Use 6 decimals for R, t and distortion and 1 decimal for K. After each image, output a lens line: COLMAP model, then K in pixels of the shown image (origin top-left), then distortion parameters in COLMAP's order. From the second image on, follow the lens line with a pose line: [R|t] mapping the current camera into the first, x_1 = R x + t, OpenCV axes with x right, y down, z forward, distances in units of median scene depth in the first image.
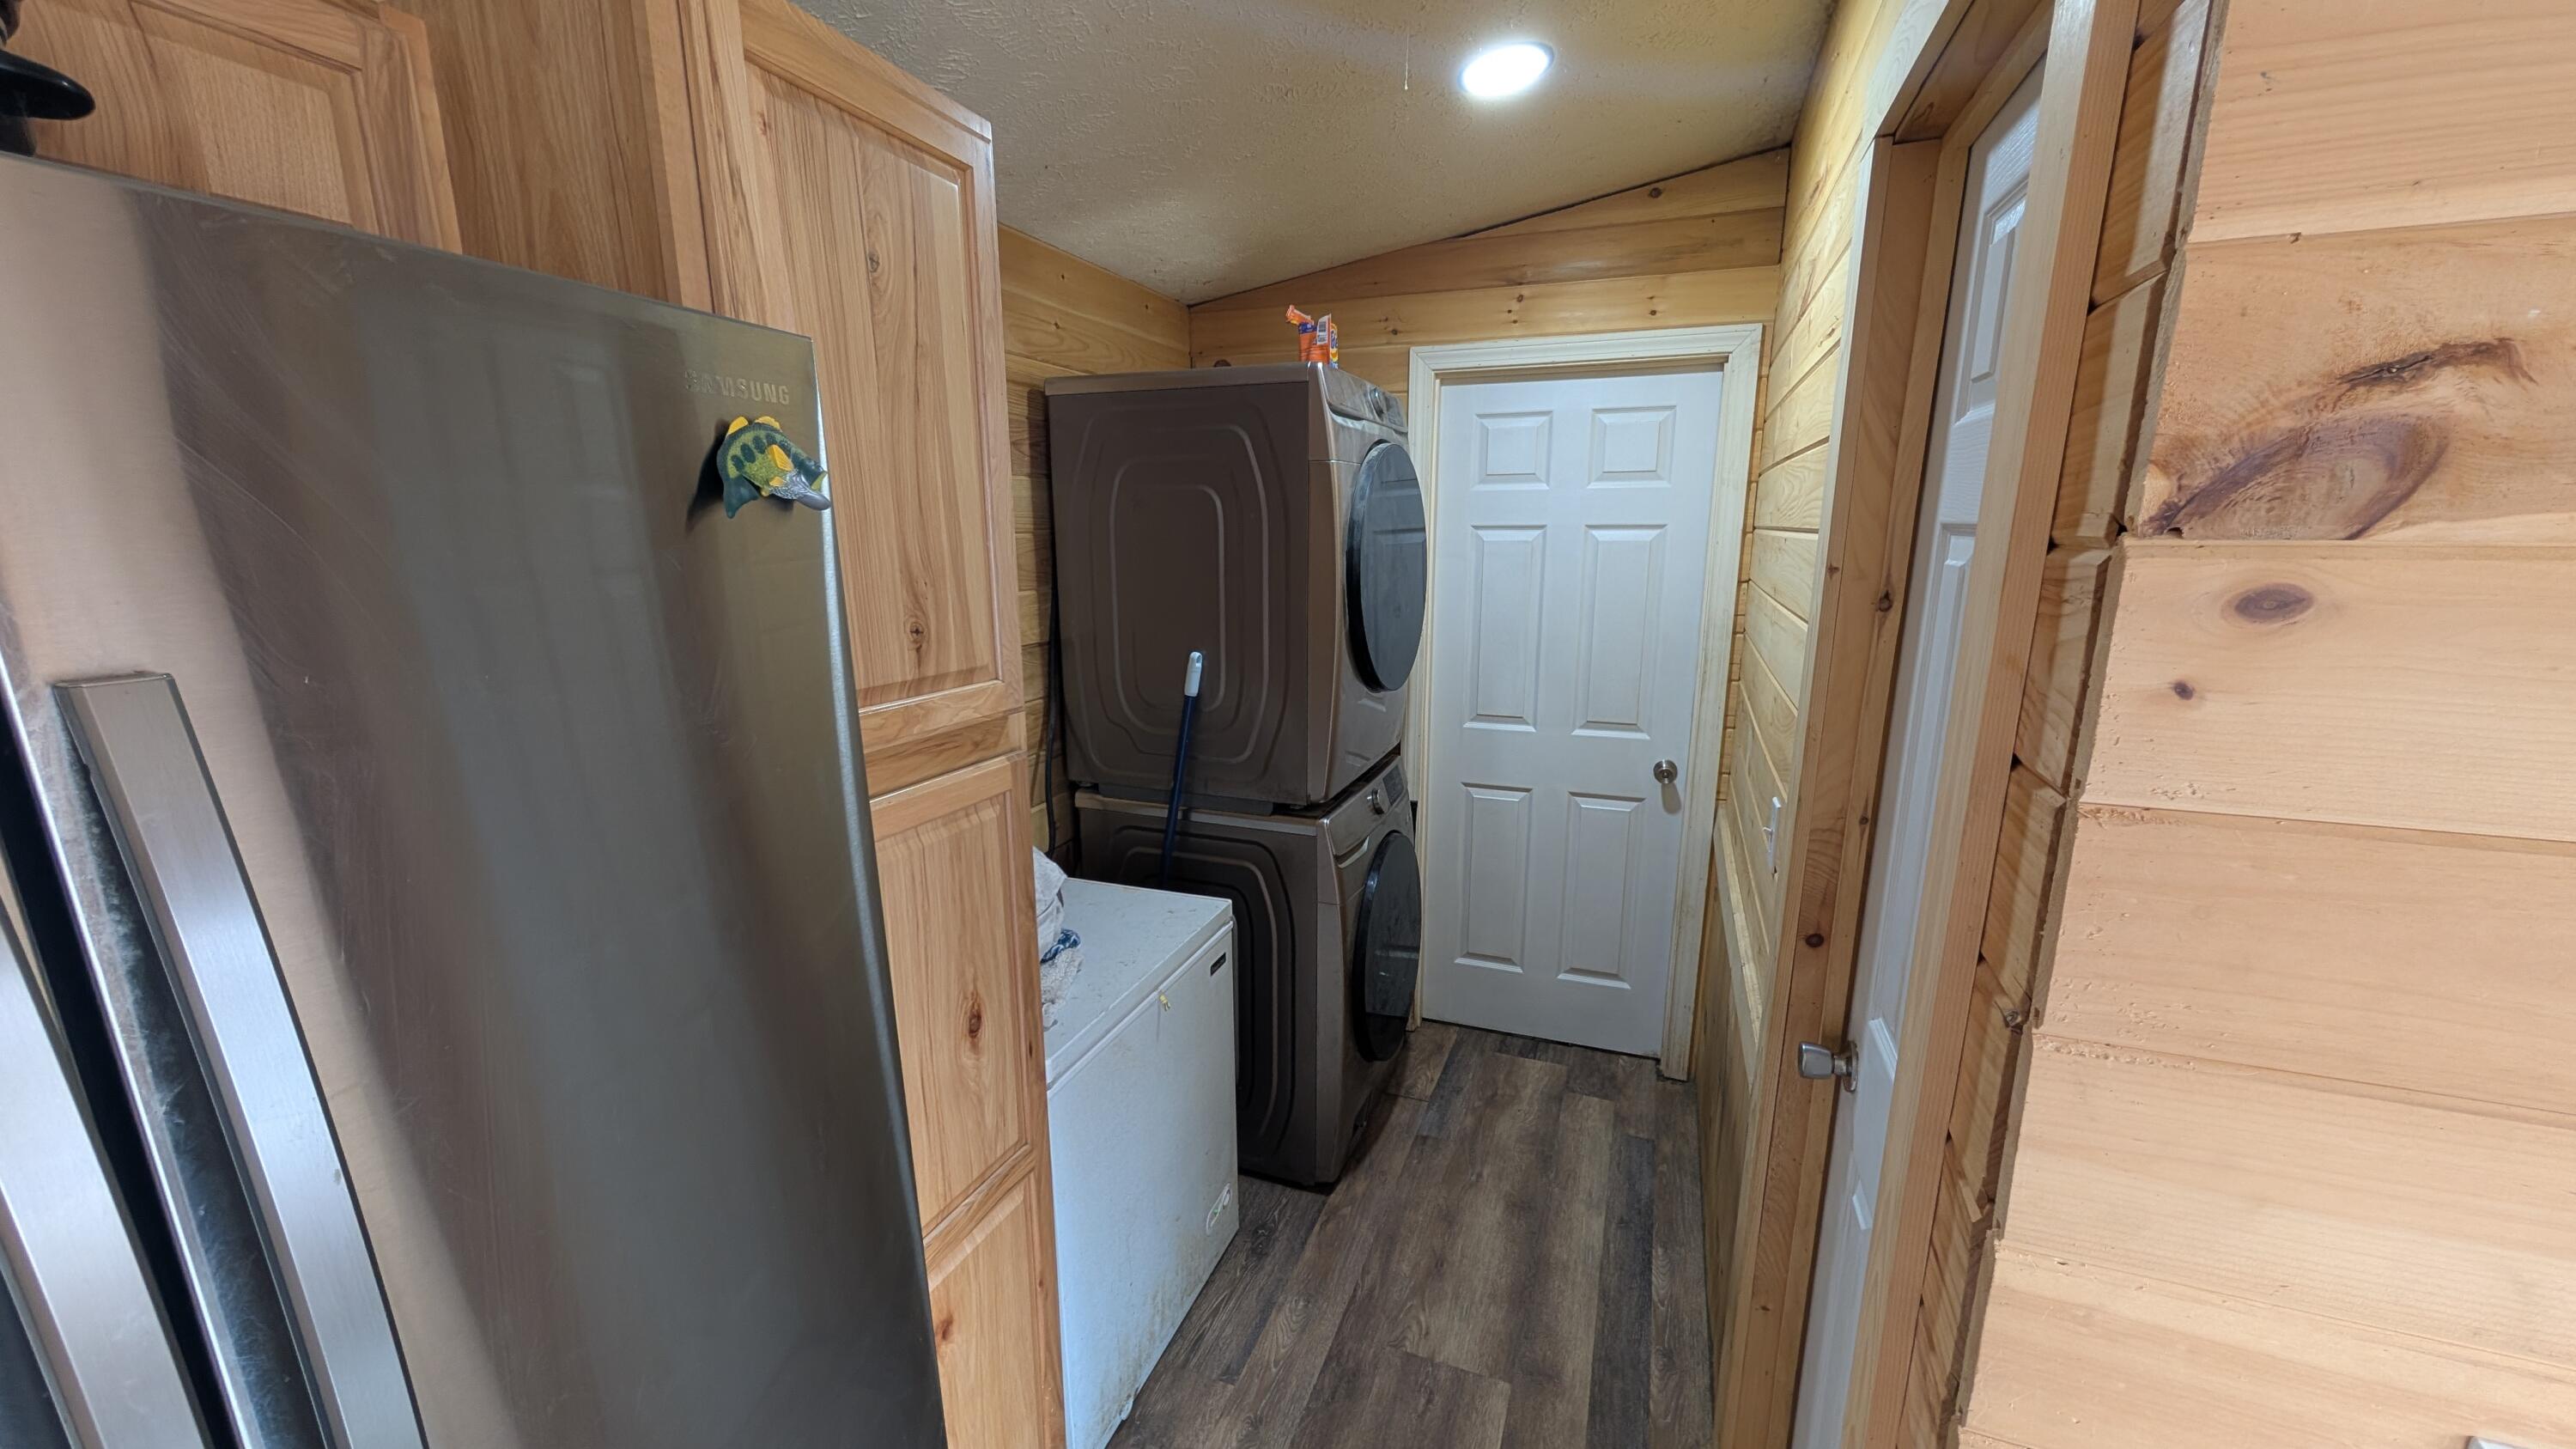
lens RADIAL K [[968.0, 0, 1289.4], [0, 968.0, 740.4], [0, 0, 1]] dist [0.000036, -0.000102]
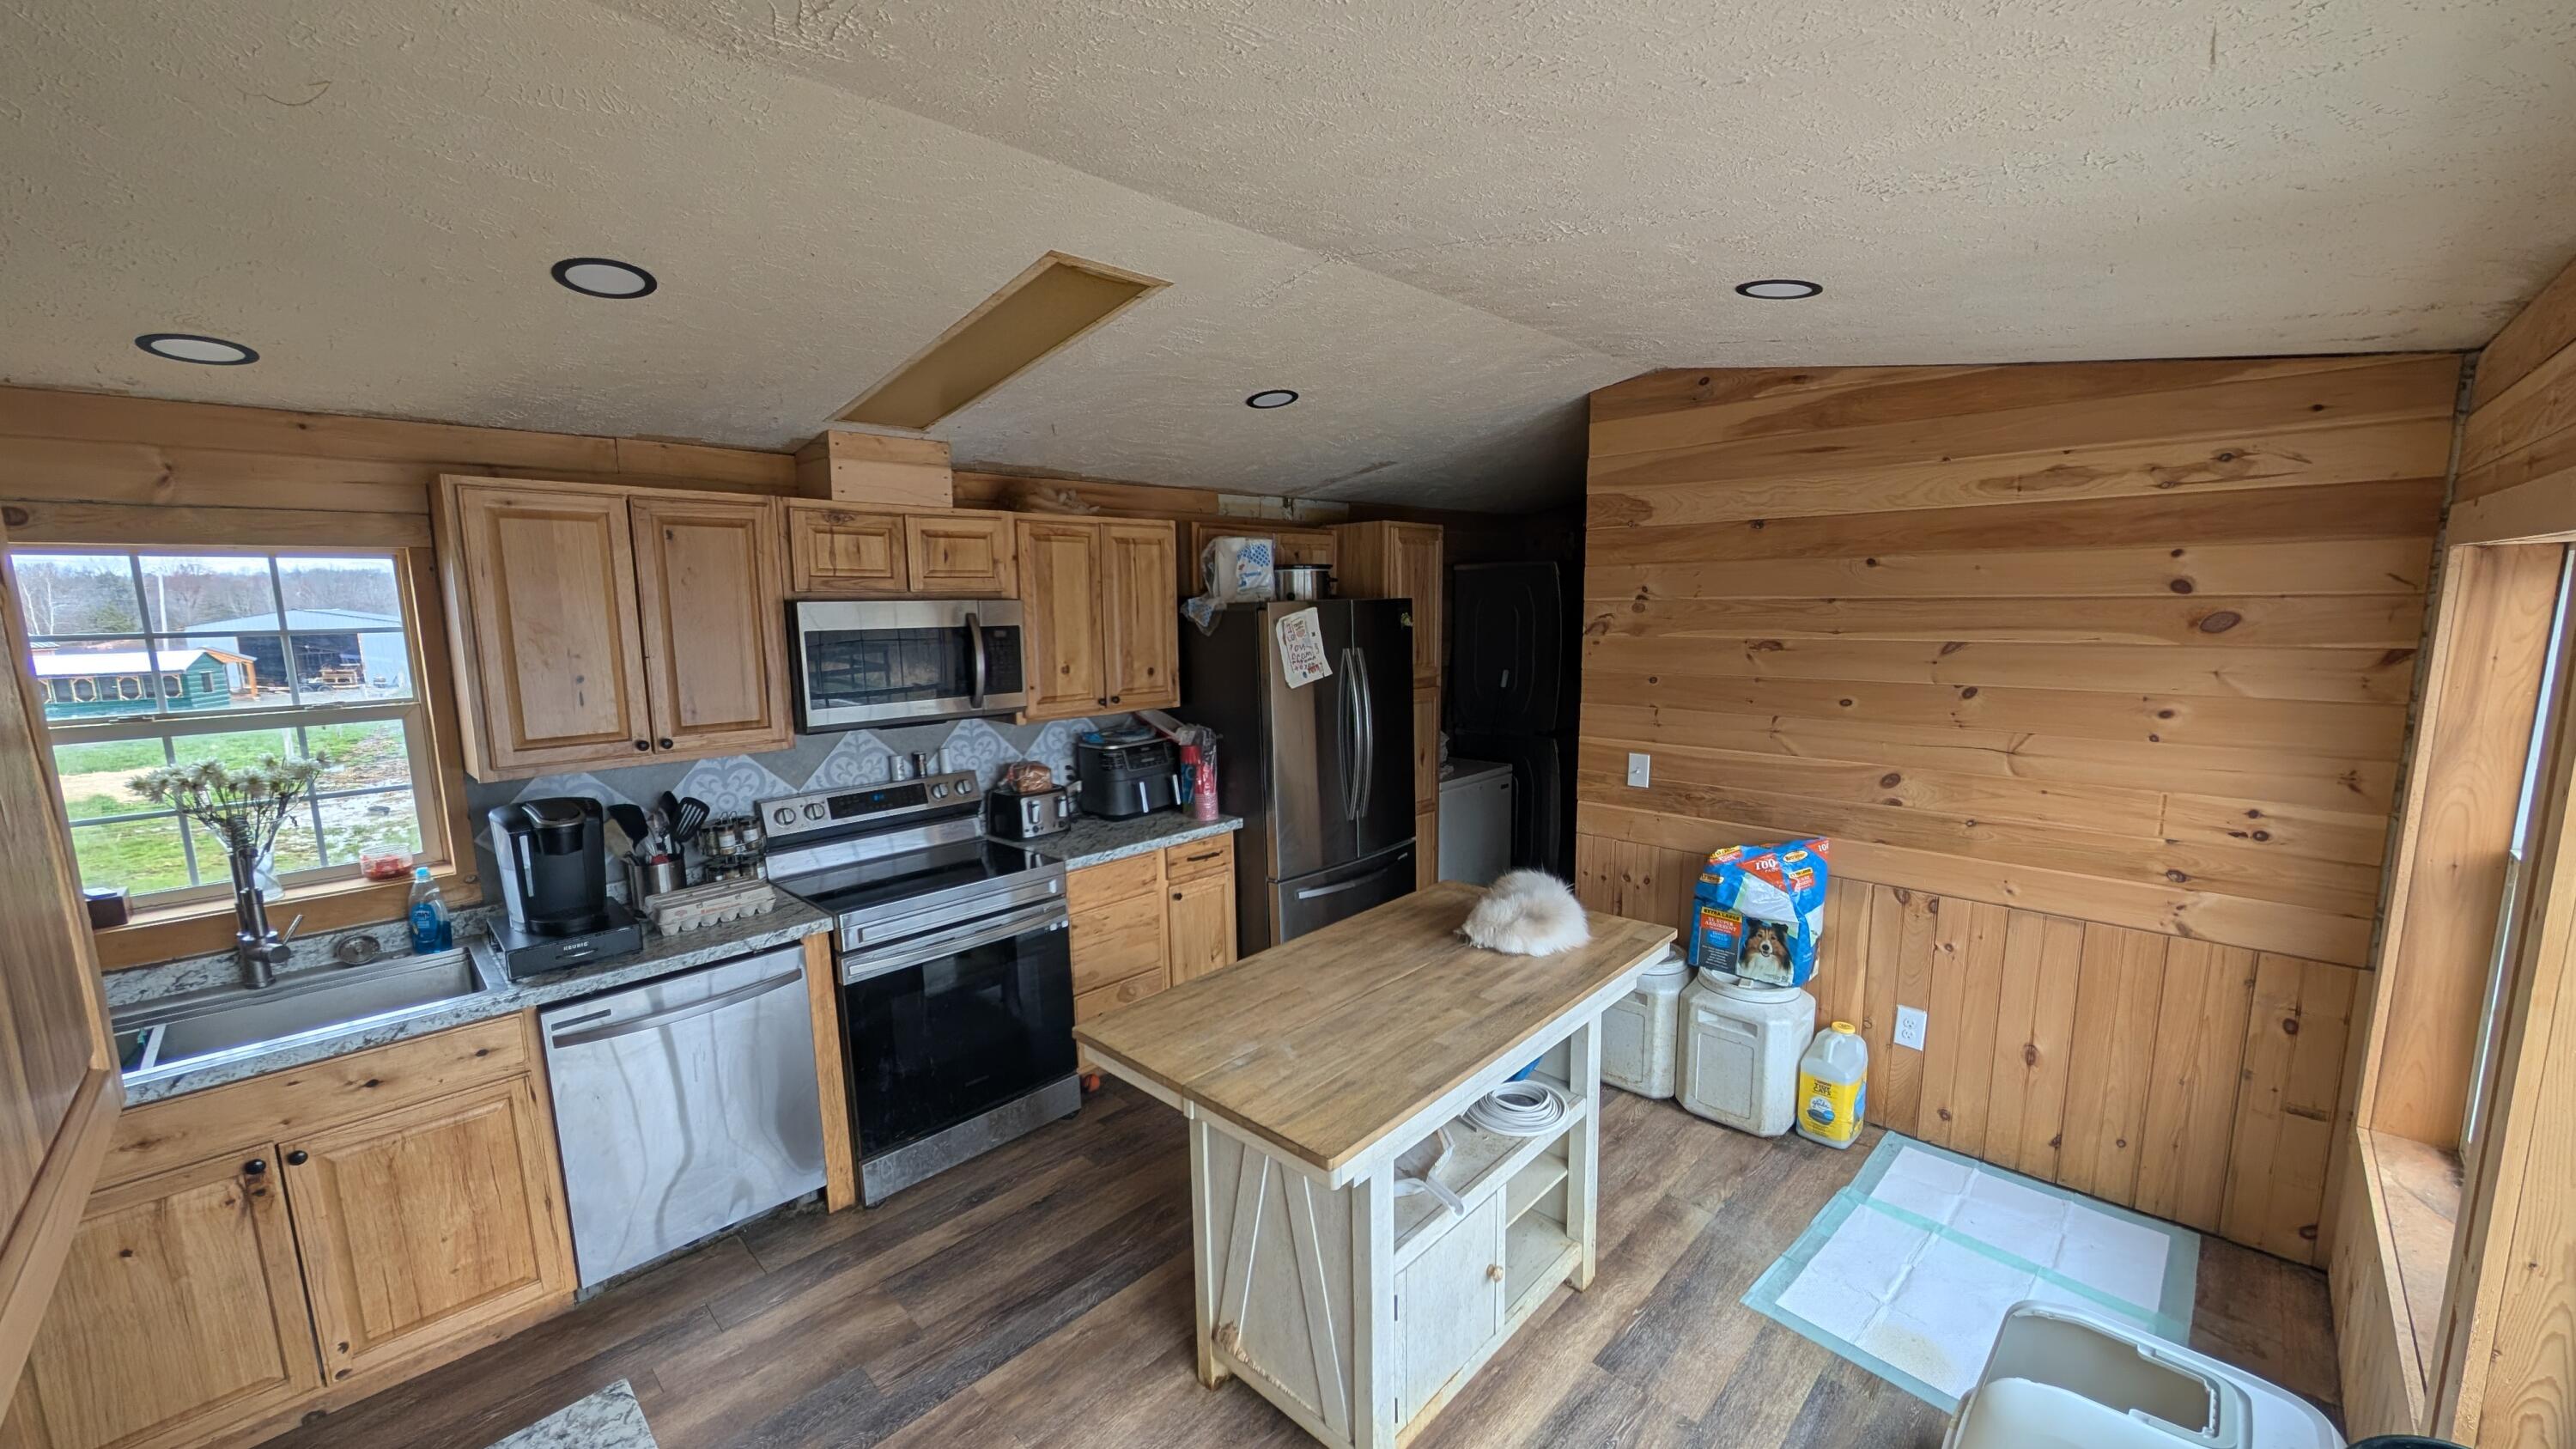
lens RADIAL K [[968.0, 0, 1289.4], [0, 968.0, 740.4], [0, 0, 1]] dist [0.000036, -0.000102]
pose [[0.917349, 0.043177, -0.395736, 0.398234], [-0.072765, 0.995539, -0.060056, 0.286137], [0.391377, 0.083888, 0.916399, -1.543420]]
